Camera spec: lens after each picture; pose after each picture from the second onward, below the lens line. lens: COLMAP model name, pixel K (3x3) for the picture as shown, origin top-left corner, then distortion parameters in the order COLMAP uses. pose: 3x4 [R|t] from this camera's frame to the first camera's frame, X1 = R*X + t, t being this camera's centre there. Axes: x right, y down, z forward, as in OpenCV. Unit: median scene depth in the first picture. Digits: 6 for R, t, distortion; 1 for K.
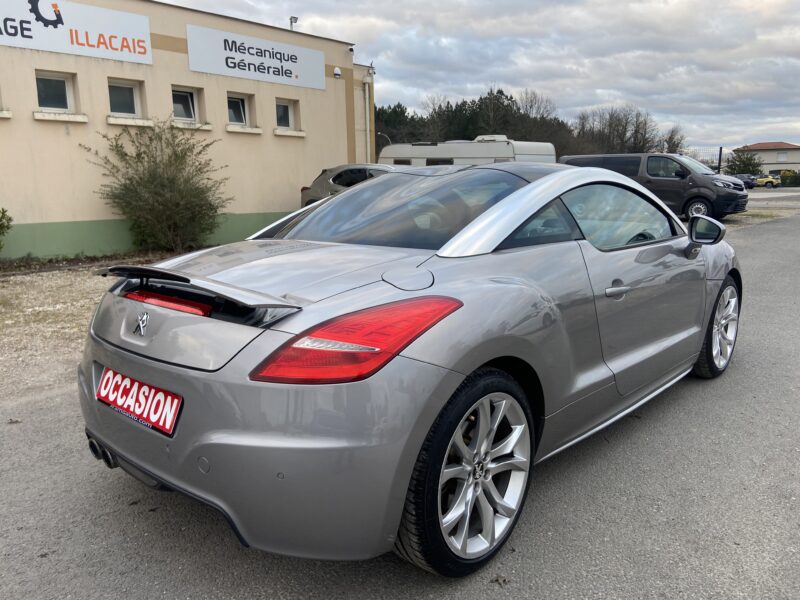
lens RADIAL K [[598.8, 0, 397.2], [0, 598.8, 305.4], [0, 0, 1]] dist [0.094582, -0.108479]
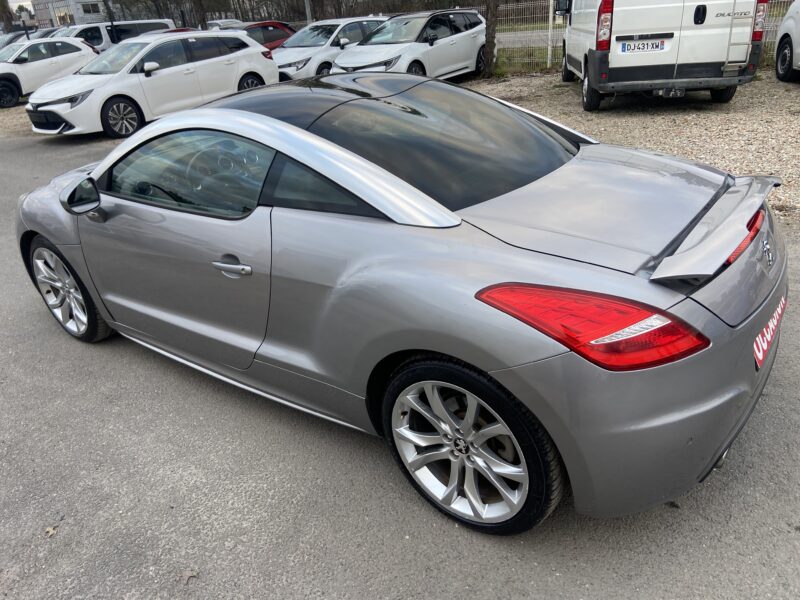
lens RADIAL K [[598.8, 0, 402.1], [0, 598.8, 308.6], [0, 0, 1]] dist [0.094582, -0.108479]
pose [[-0.092191, -0.423974, 0.900970, -0.227224], [0.266424, 0.861331, 0.432583, -0.084728], [-0.959437, 0.279920, 0.033550, 0.271094]]
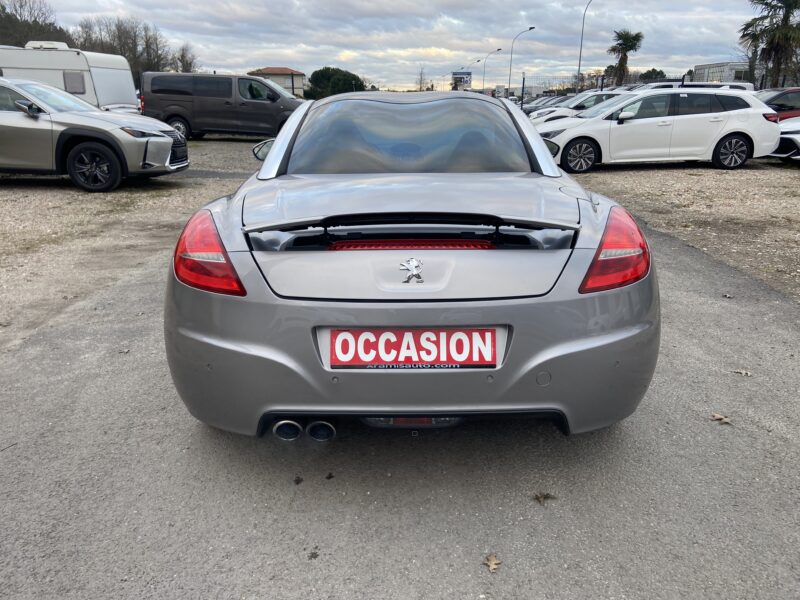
lens RADIAL K [[598.8, 0, 392.3], [0, 598.8, 305.4], [0, 0, 1]] dist [0.094582, -0.108479]
pose [[0.747647, -0.201192, 0.632887, -0.179869], [0.121942, 0.978392, 0.166972, -0.012890], [-0.652805, -0.047660, 0.756025, 0.053614]]
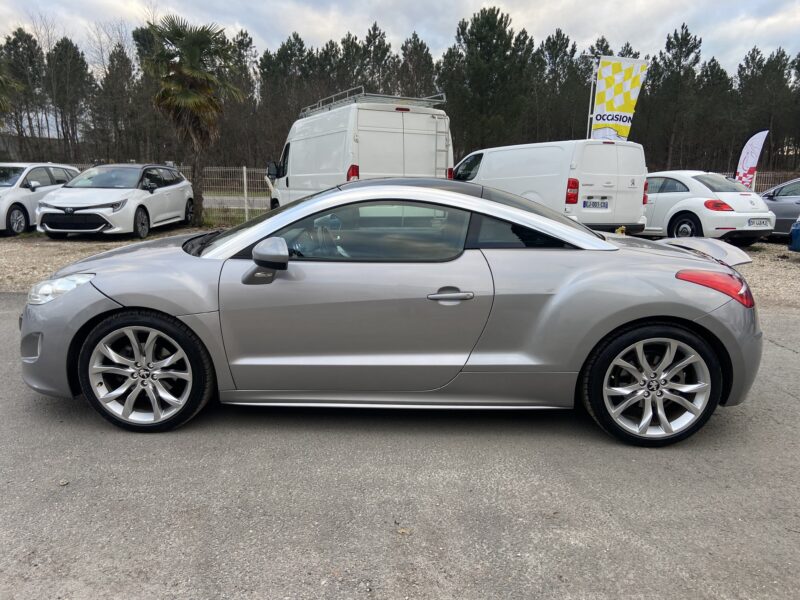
lens RADIAL K [[598.8, 0, 395.6], [0, 598.8, 308.7], [0, 0, 1]] dist [0.094582, -0.108479]
pose [[-0.649974, -0.159898, 0.742945, -0.209683], [0.140444, 0.935502, 0.324210, -0.106791], [-0.746867, 0.315070, -0.585595, 0.505939]]
